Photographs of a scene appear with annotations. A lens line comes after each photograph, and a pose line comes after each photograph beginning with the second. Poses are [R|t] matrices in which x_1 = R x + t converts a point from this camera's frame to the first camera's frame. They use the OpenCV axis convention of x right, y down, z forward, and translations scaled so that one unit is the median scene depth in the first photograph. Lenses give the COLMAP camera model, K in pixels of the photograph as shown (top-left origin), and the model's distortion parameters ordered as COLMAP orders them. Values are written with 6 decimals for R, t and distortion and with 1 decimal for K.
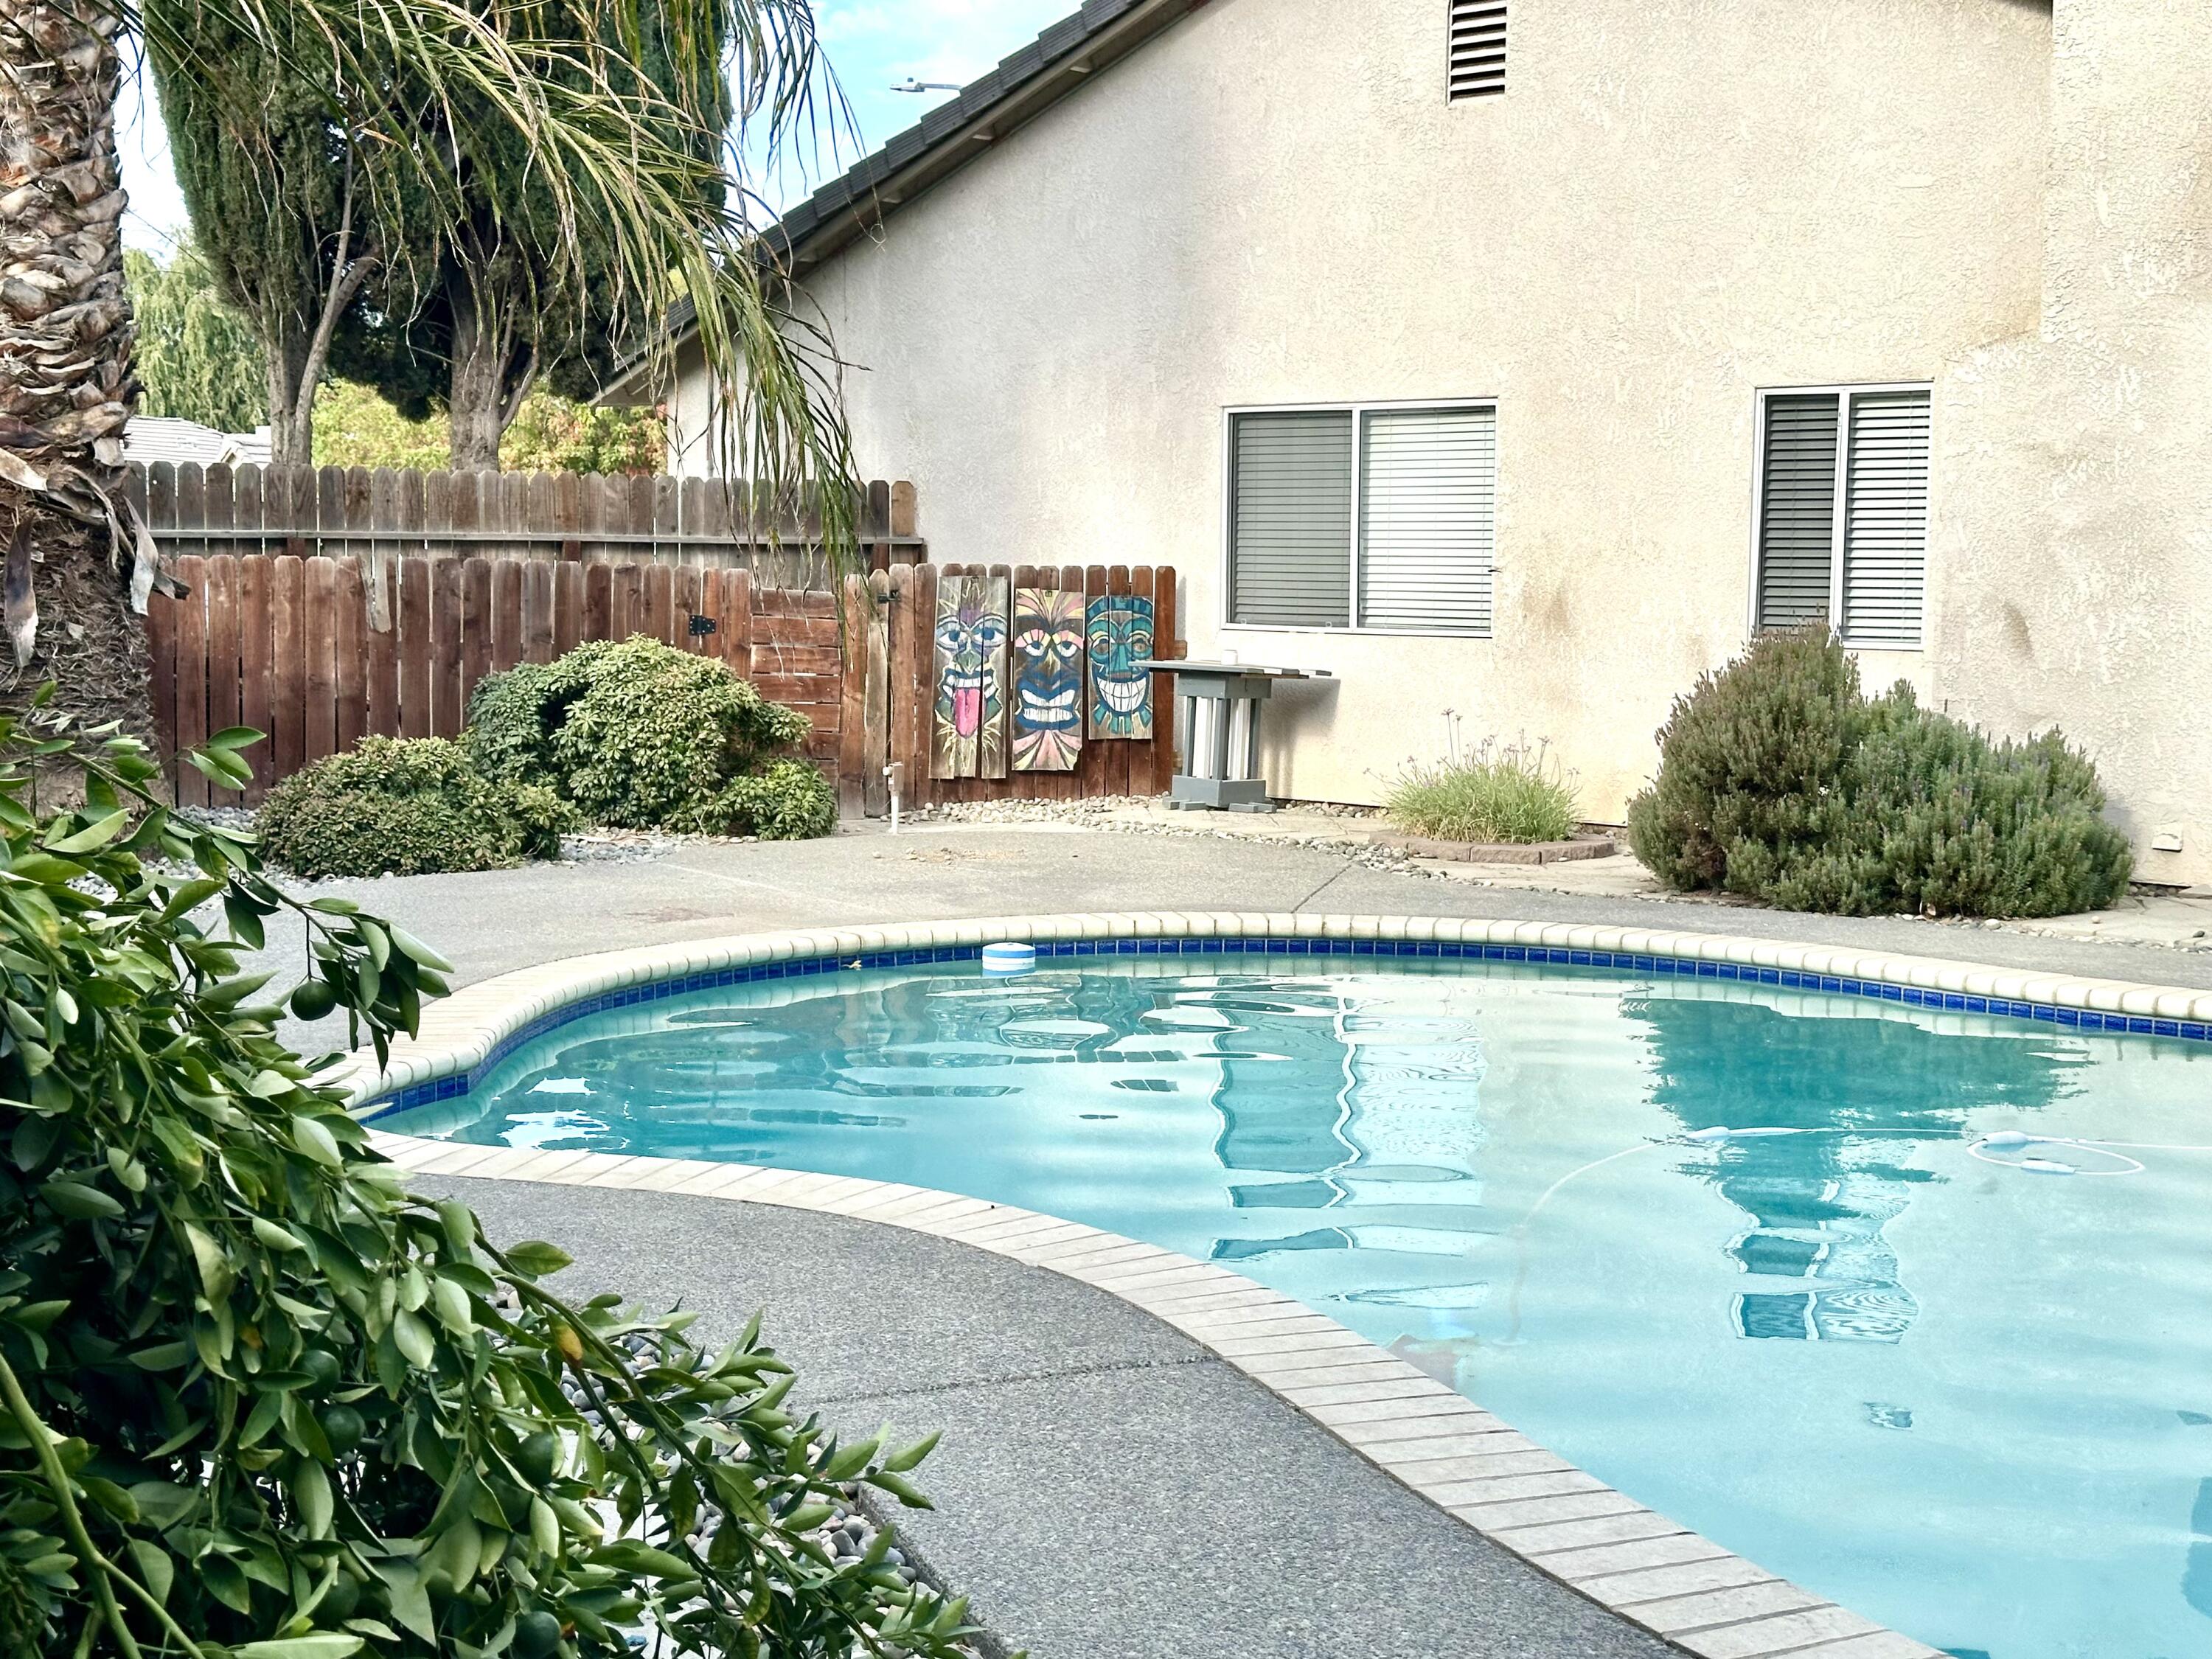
lens RADIAL K [[3113.4, 0, 1067.5], [0, 3113.4, 810.9], [0, 0, 1]] dist [0.116179, 0.000000]
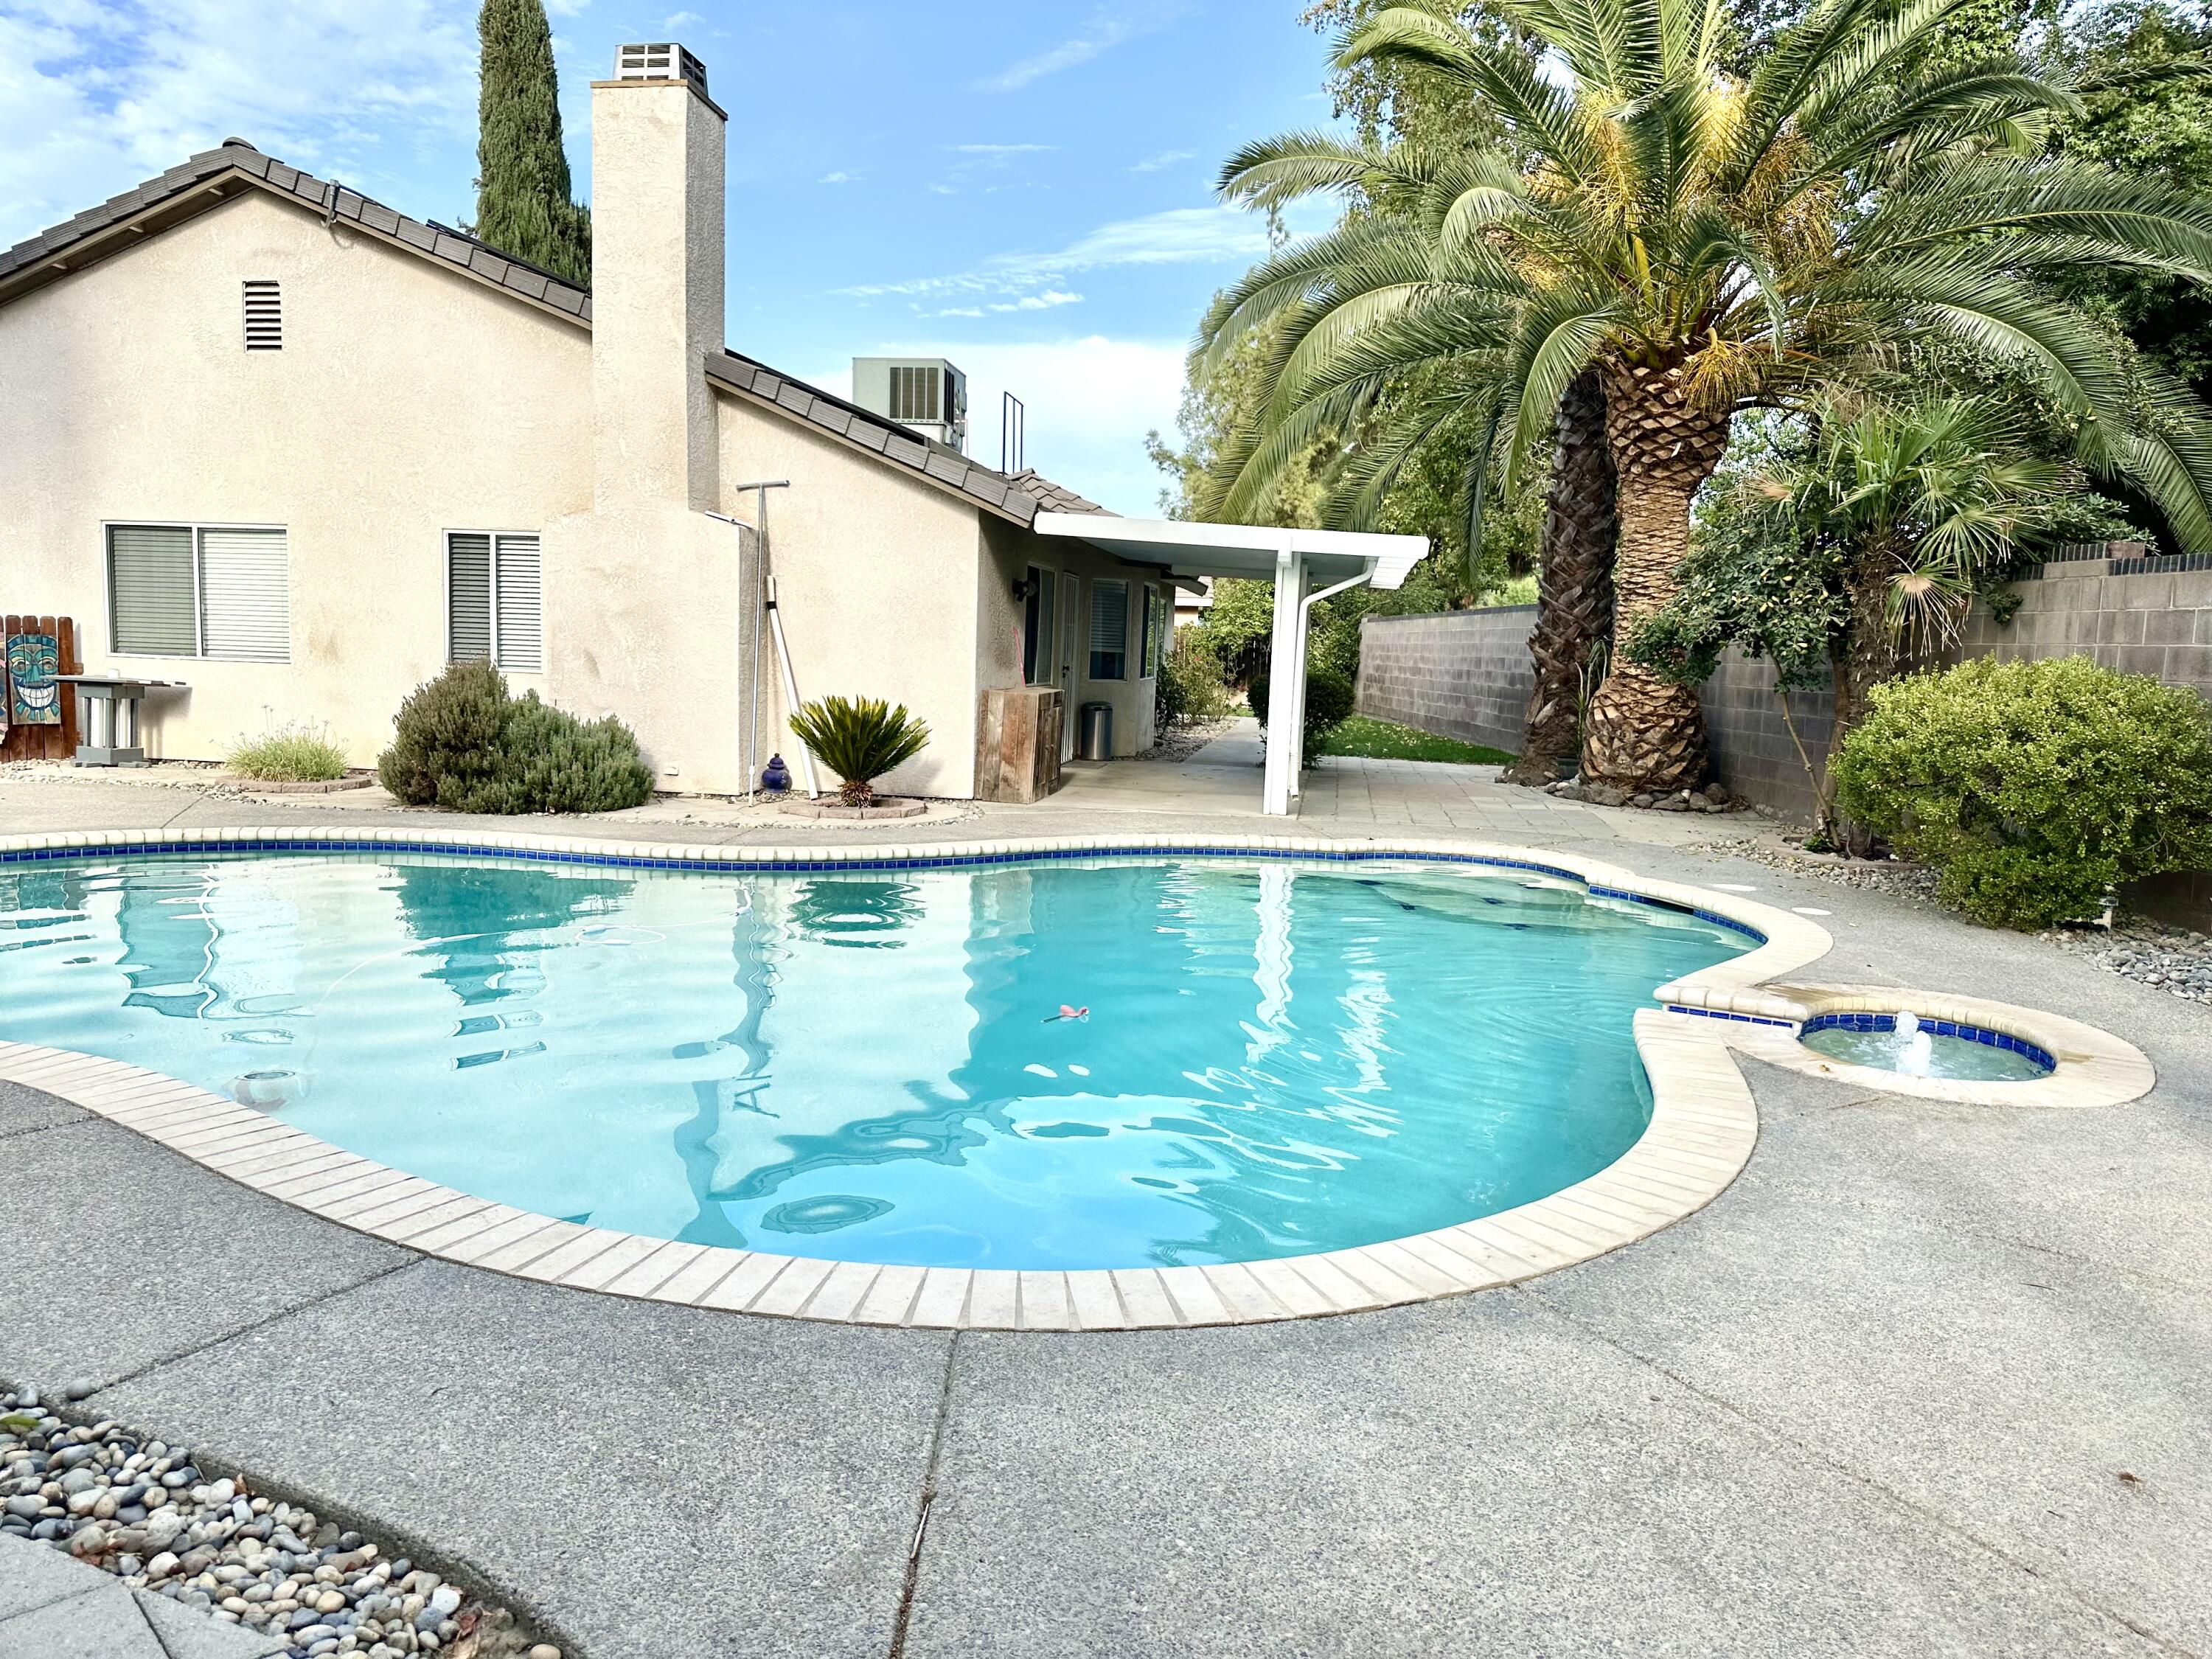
lens RADIAL K [[1560.6, 0, 1098.6], [0, 1560.6, 819.0], [0, 0, 1]] dist [0.045725, -0.050590]
pose [[0.824036, -0.046314, 0.564641, 0.009556], [0.022767, 0.998555, 0.048680, -0.001757], [-0.566080, -0.027259, 0.823900, 0.023981]]
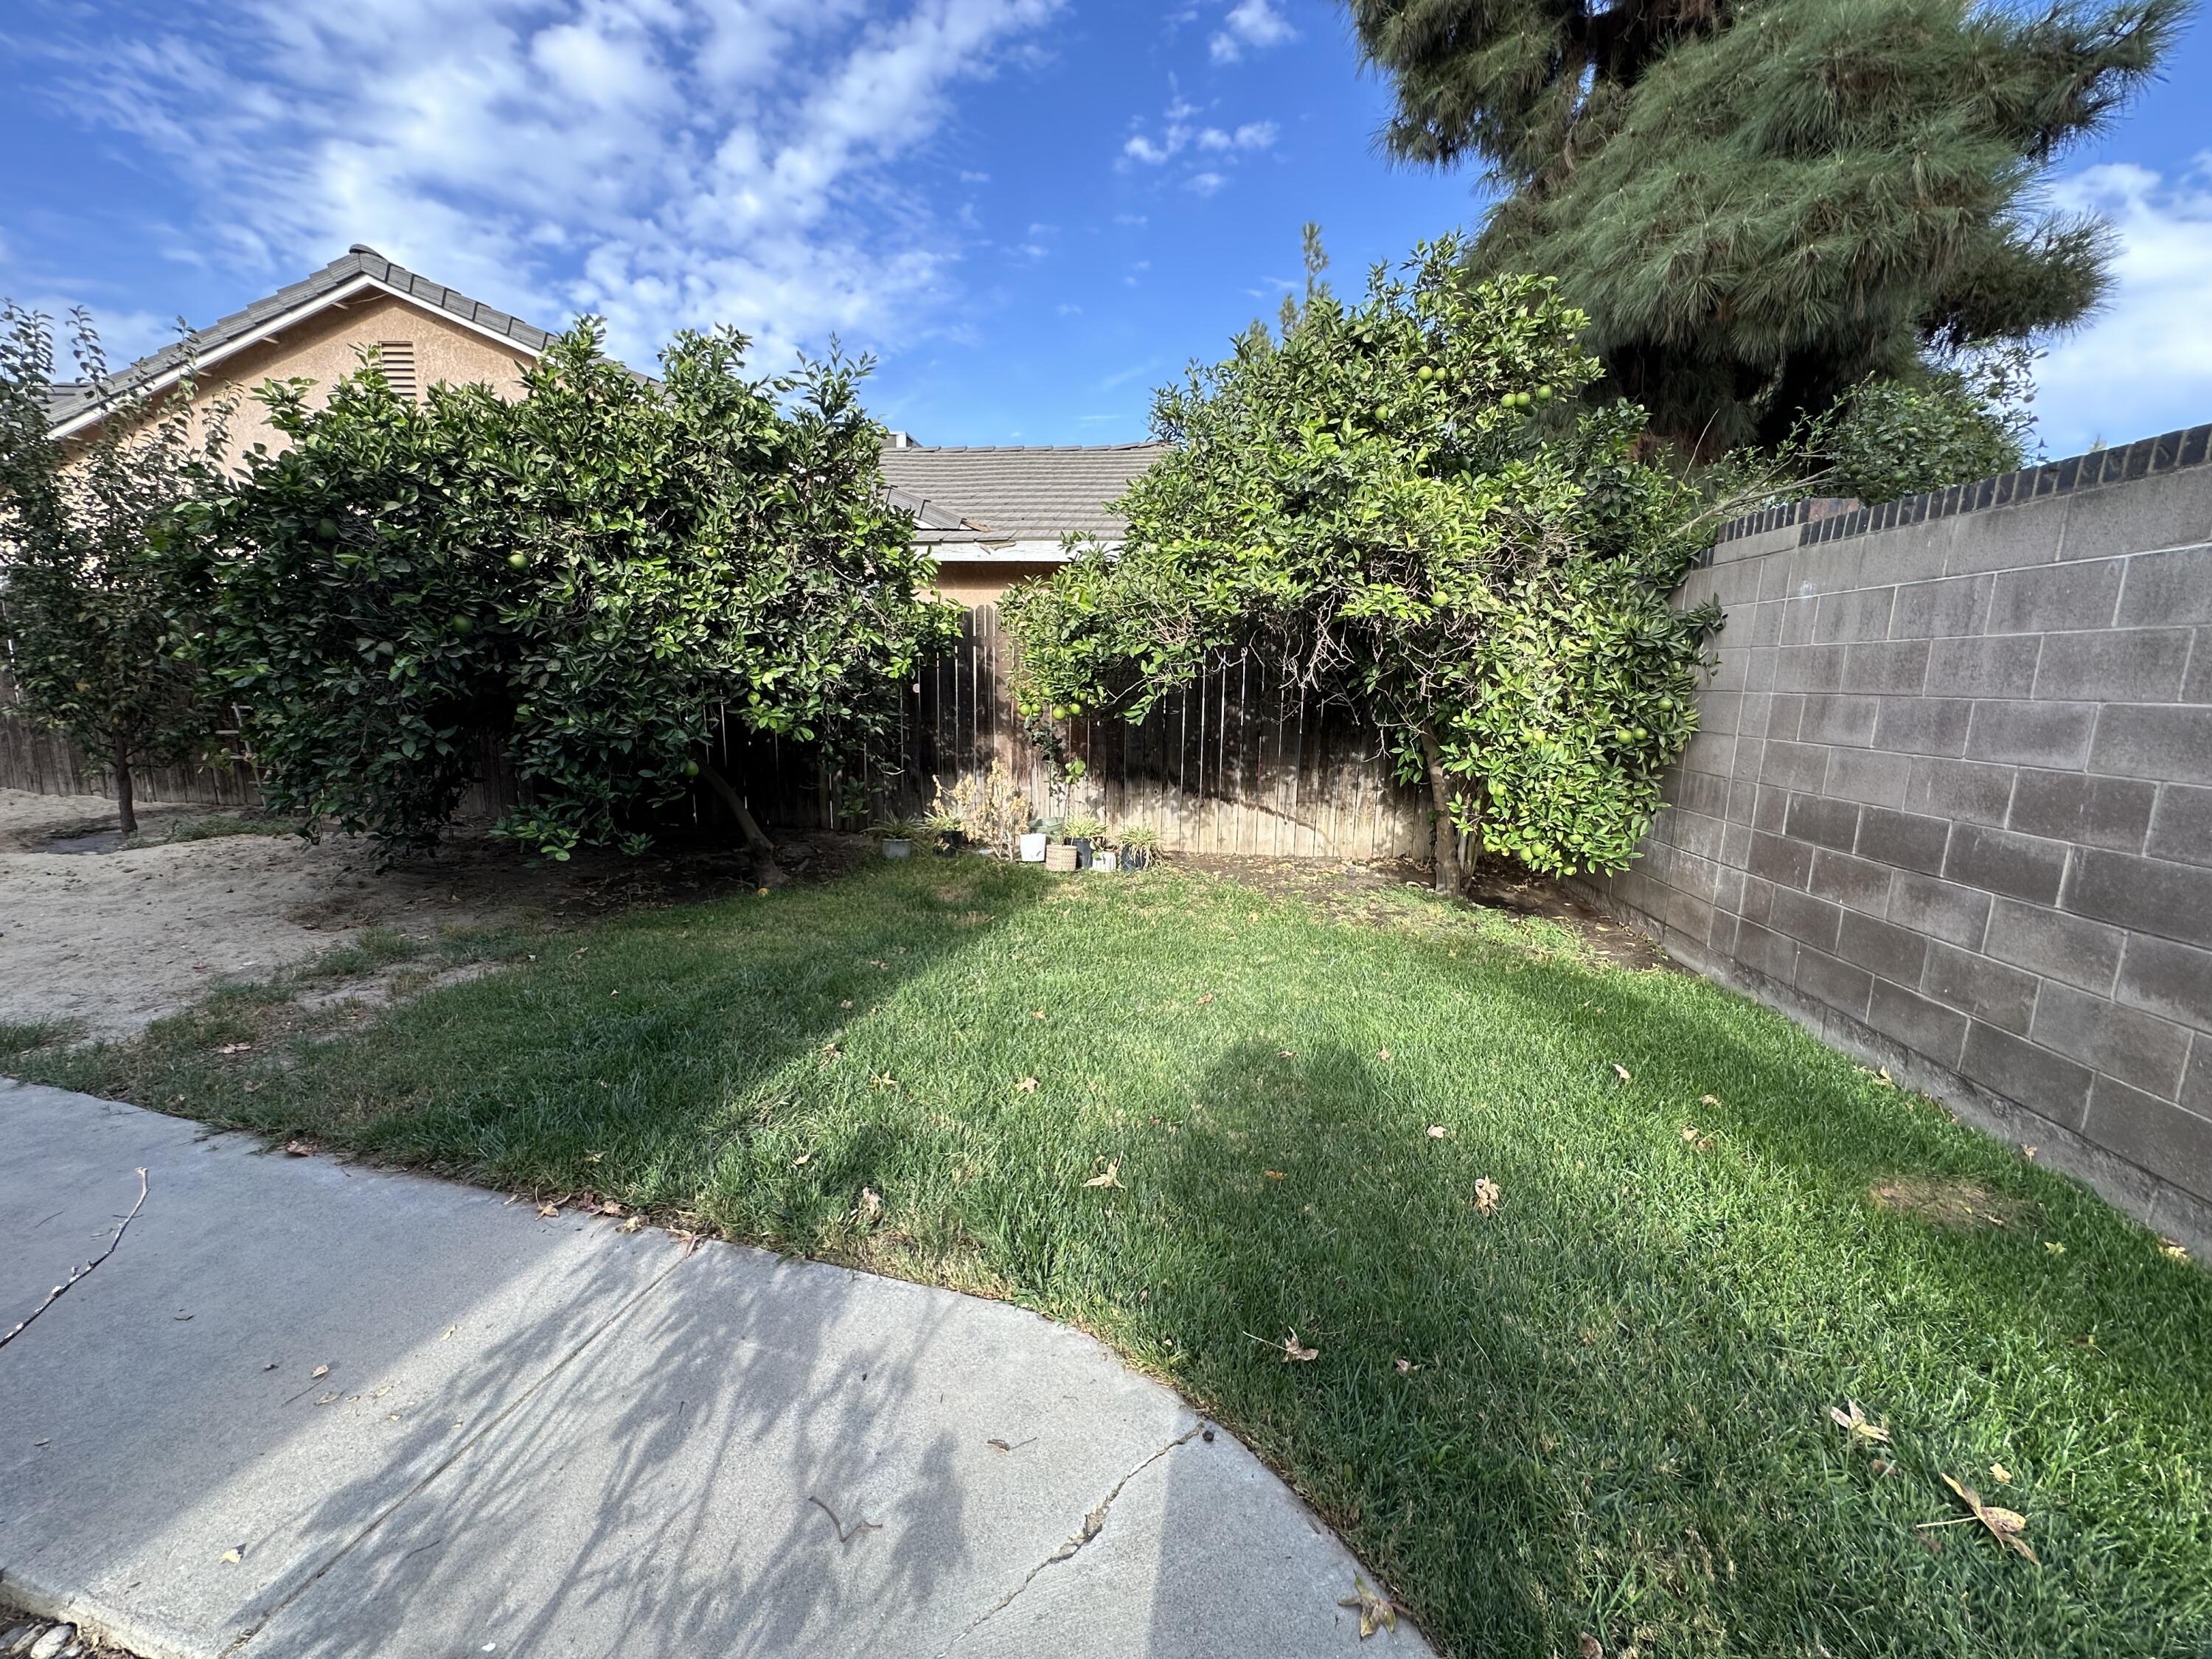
lens RADIAL K [[886.8, 0, 1097.9], [0, 886.8, 823.3], [0, 0, 1]] dist [-0.004754, 0.001208]
pose [[0.883344, -0.063849, 0.464356, 0.372055], [0.019407, 0.994811, 0.099869, -0.033158], [-0.468323, -0.079207, 0.880000, 0.445908]]
